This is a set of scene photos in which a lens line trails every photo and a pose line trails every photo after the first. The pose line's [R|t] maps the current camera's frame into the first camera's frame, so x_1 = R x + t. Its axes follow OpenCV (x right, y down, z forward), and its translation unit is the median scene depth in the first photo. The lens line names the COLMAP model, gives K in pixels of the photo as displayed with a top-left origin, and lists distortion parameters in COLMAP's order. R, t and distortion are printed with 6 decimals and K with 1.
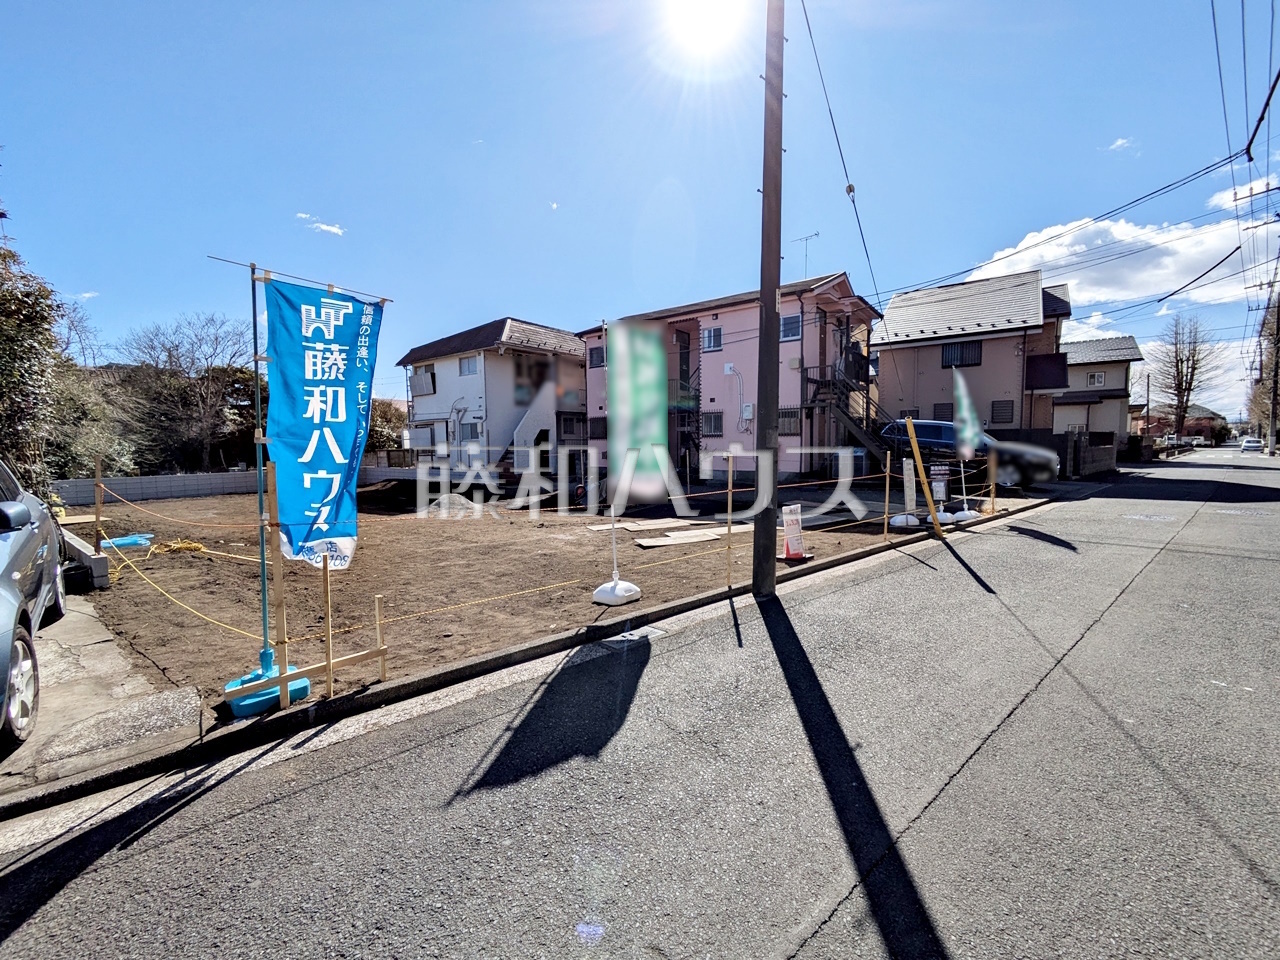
lens RADIAL K [[497.0, 0, 645.8], [0, 497.0, 474.3], [0, 0, 1]] dist [0.008170, 0.000111]
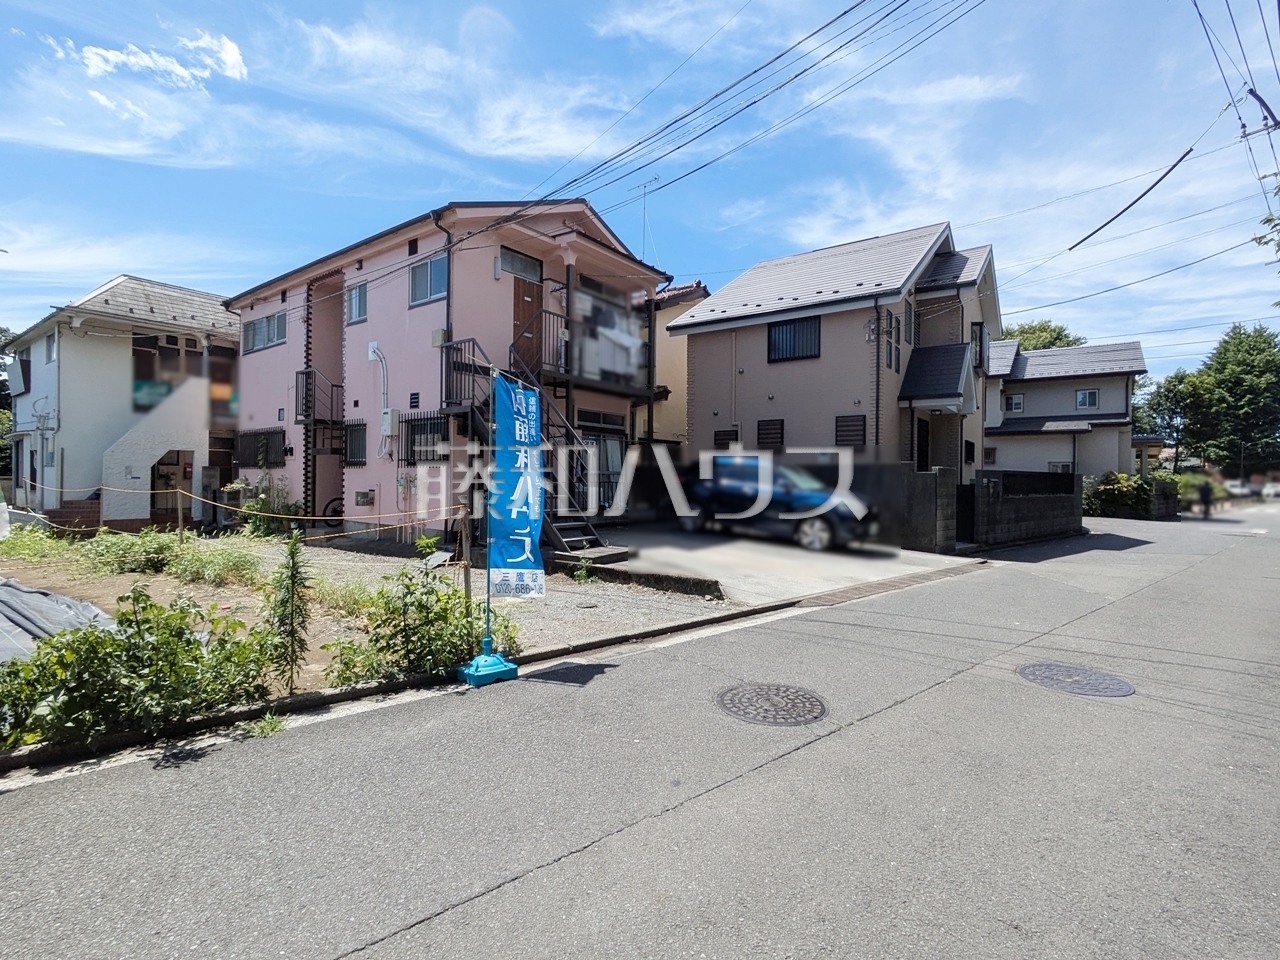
lens RADIAL K [[600.3, 0, 646.5], [0, 600.3, 478.0], [0, 0, 1]] dist [-0.003125, 0.001053]
pose [[0.999791, 0.020371, -0.001514, 0.858189], [-0.020426, 0.997845, -0.062356, -0.041237], [0.000241, 0.062374, 0.998053, 0.519022]]
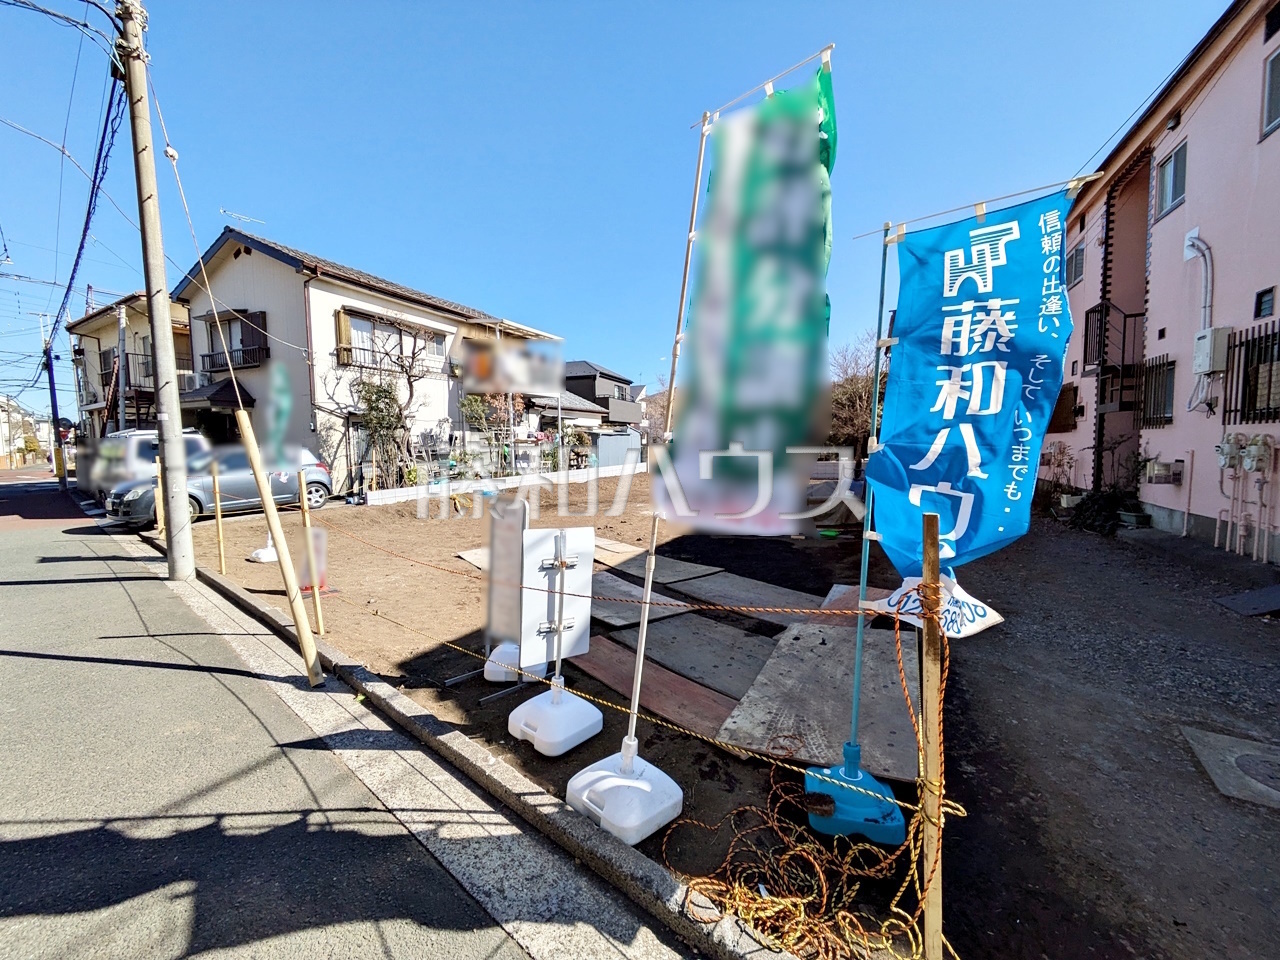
lens RADIAL K [[501.5, 0, 641.4], [0, 501.5, 479.2], [0, 0, 1]] dist [0.001309, -0.000305]
pose [[0.188682, 0.075253, -0.979151, 0.826941], [-0.045473, 0.996660, 0.067836, -0.069365], [0.980985, 0.031725, 0.191473, 0.900663]]
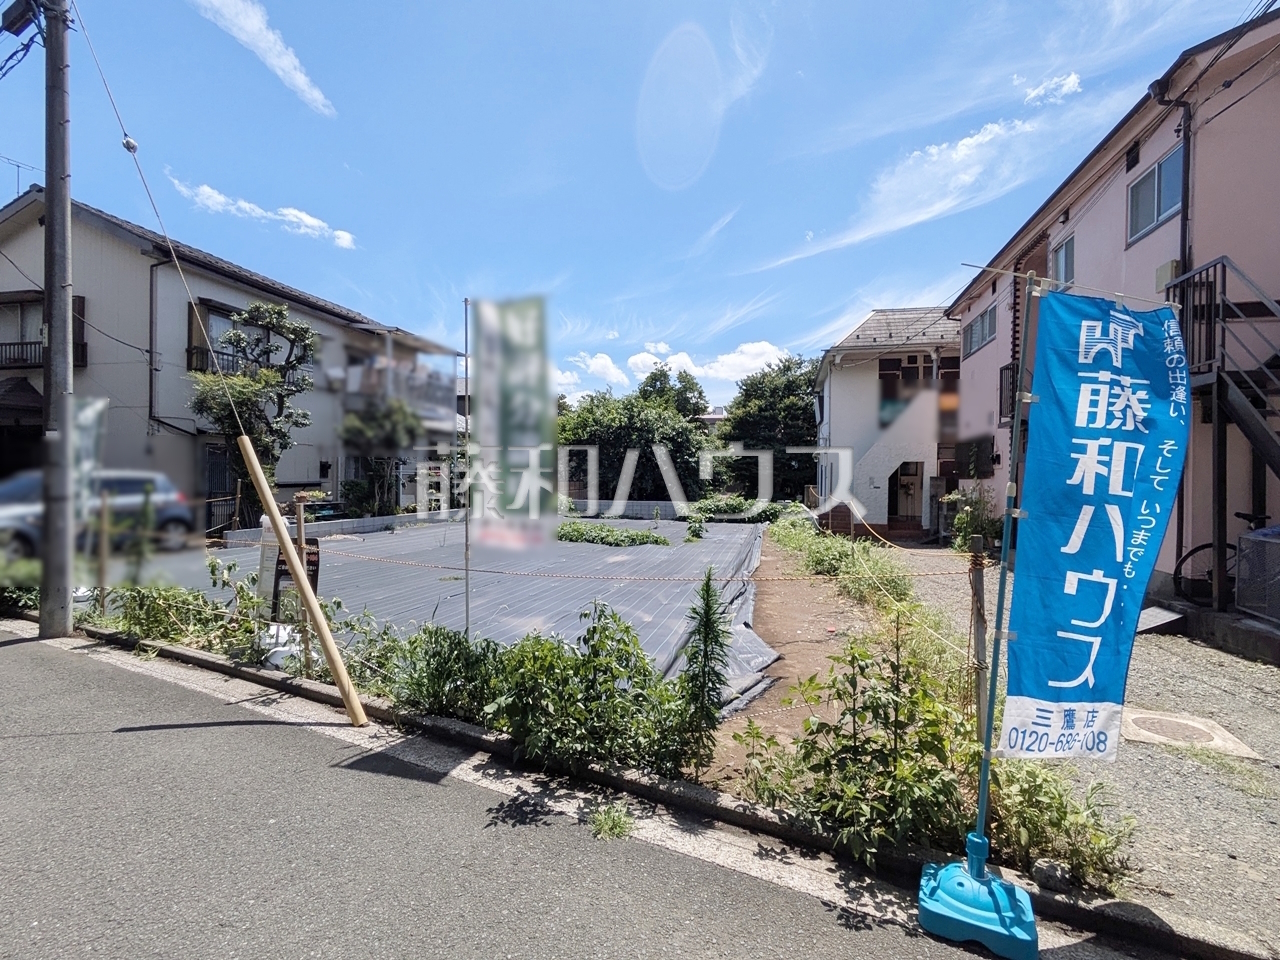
lens RADIAL K [[600.3, 0, 645.7], [0, 600.3, 483.2], [0, 0, 1]] dist [-0.003125, 0.001053]
pose [[0.384457, 0.020643, -0.922912, 0.893812], [-0.068722, 0.997616, -0.006313, -0.065791], [0.920581, 0.065852, 0.384959, 0.768765]]
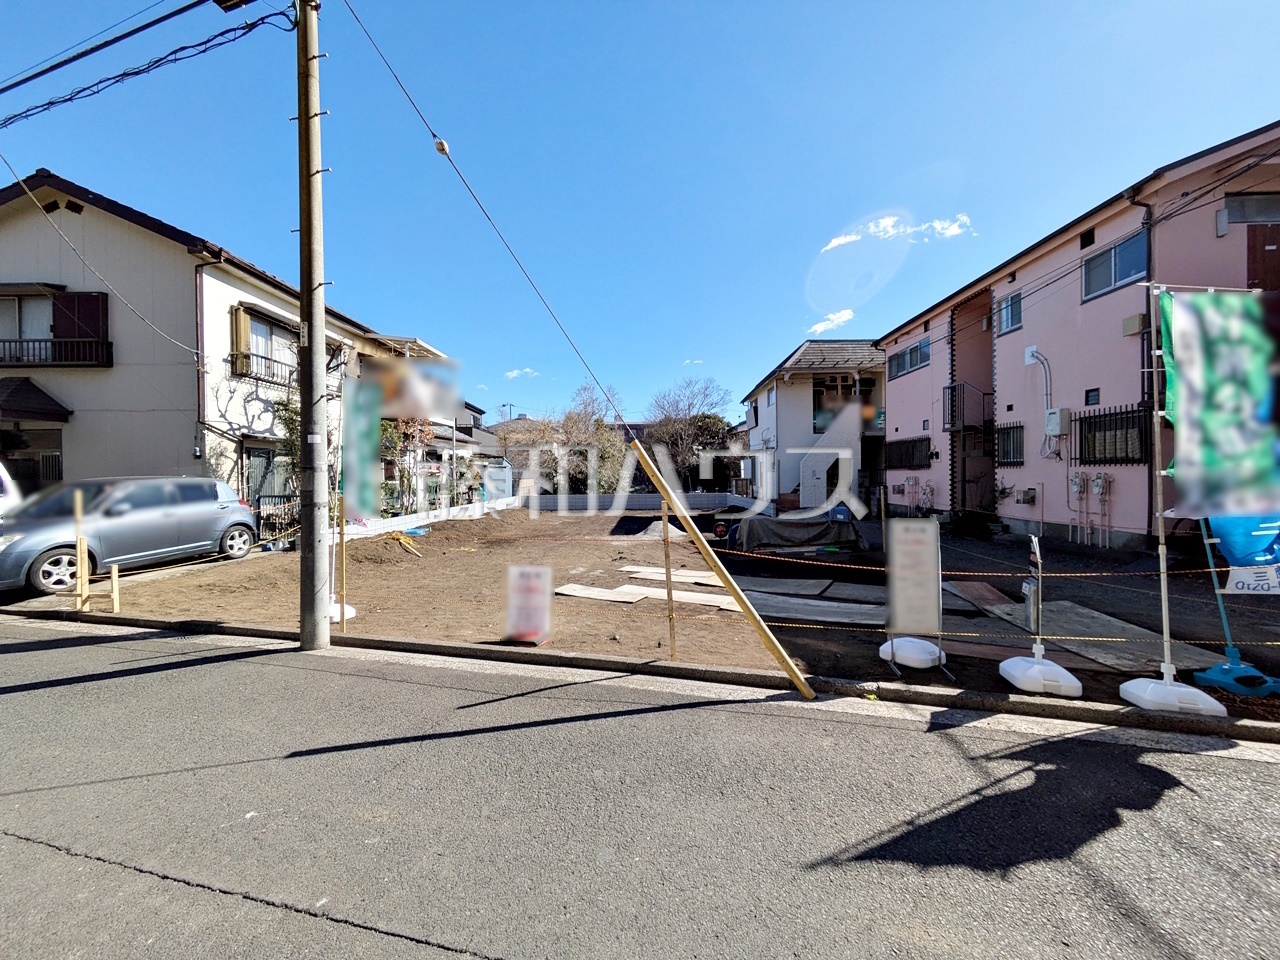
lens RADIAL K [[501.5, 0, 644.9], [0, 501.5, 479.2], [0, 0, 1]] dist [0.001309, -0.000305]
pose [[0.573446, 0.011091, -0.819168, 0.697833], [-0.045058, 0.998822, -0.018019, -0.045550], [0.818003, 0.047243, 0.573271, 0.453839]]
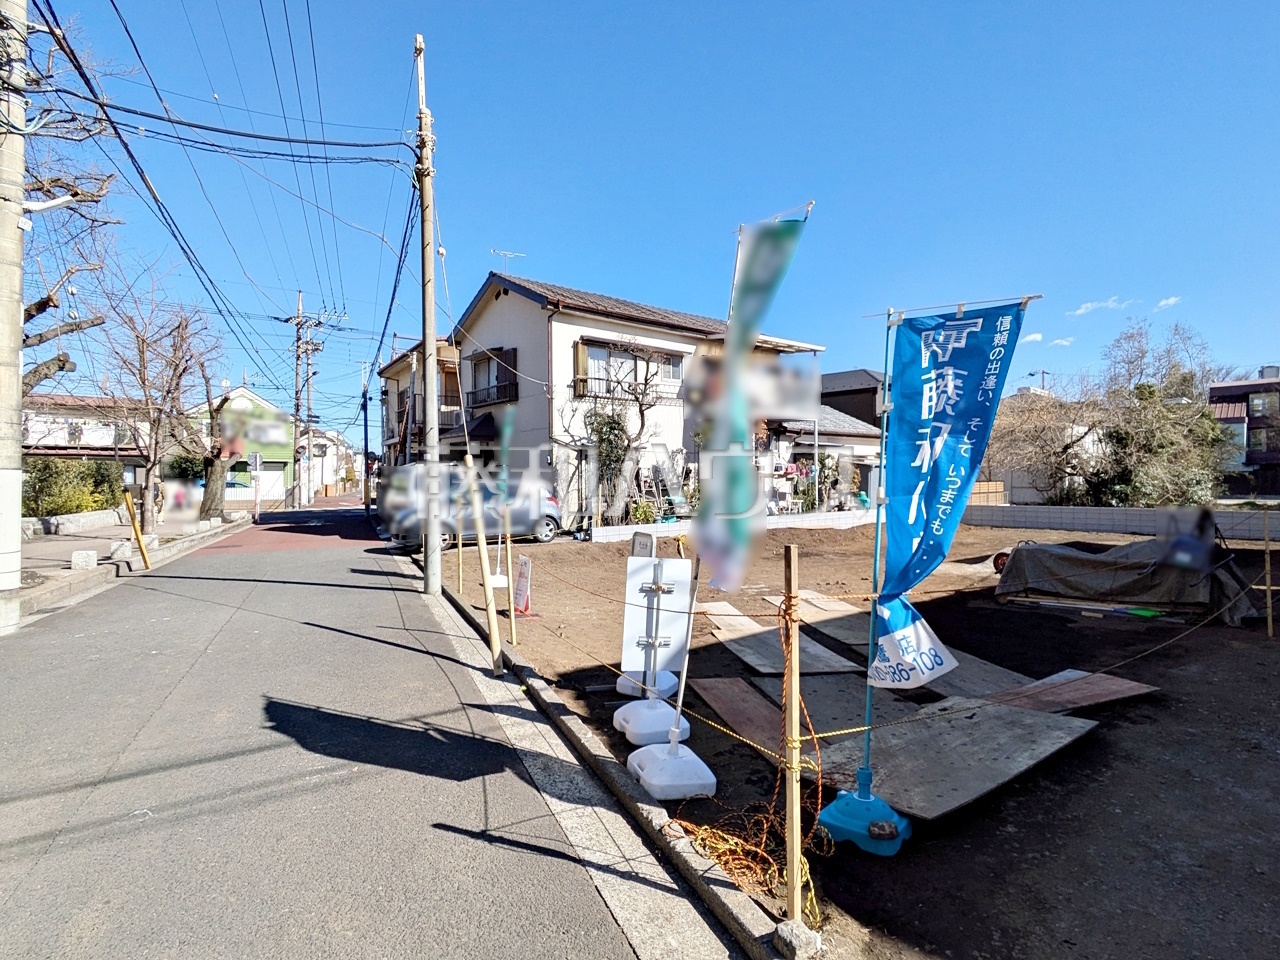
lens RADIAL K [[663.4, 0, 651.9], [0, 663.4, 483.2], [0, 0, 1]] dist [-0.004961, 0.001613]
pose [[-0.260410, 0.016075, -0.965364, 0.961559], [-0.048878, 0.998360, 0.029809, -0.082133], [0.964260, 0.054947, -0.259197, 1.011018]]
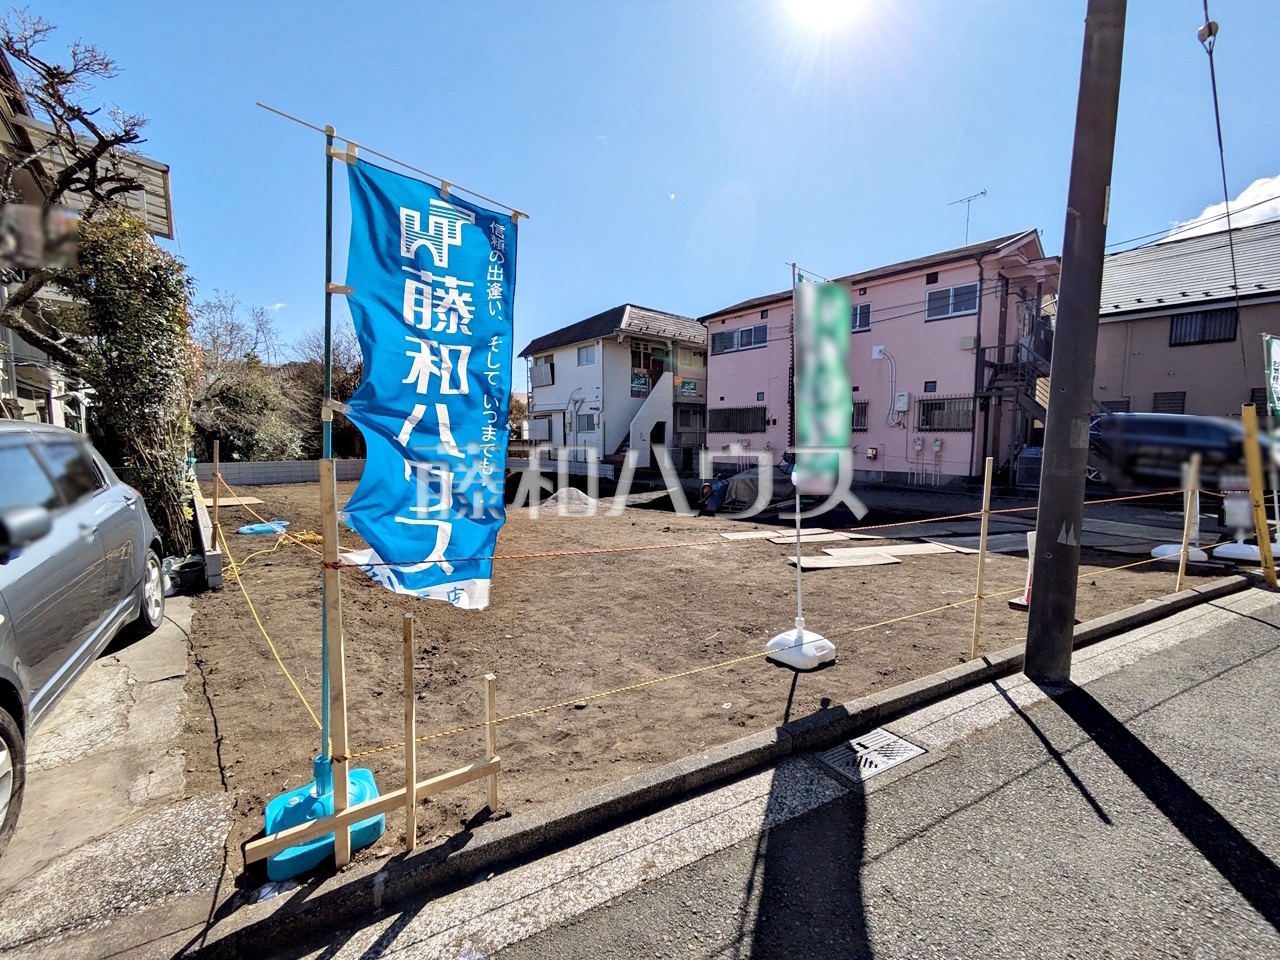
lens RADIAL K [[497.0, 0, 649.5], [0, 497.0, 472.9], [0, 0, 1]] dist [0.008170, 0.000111]
pose [[0.979586, 0.029663, -0.198825, -0.072476], [-0.027656, 0.999535, 0.012864, -0.007720], [0.199114, -0.007103, 0.979951, 0.139566]]
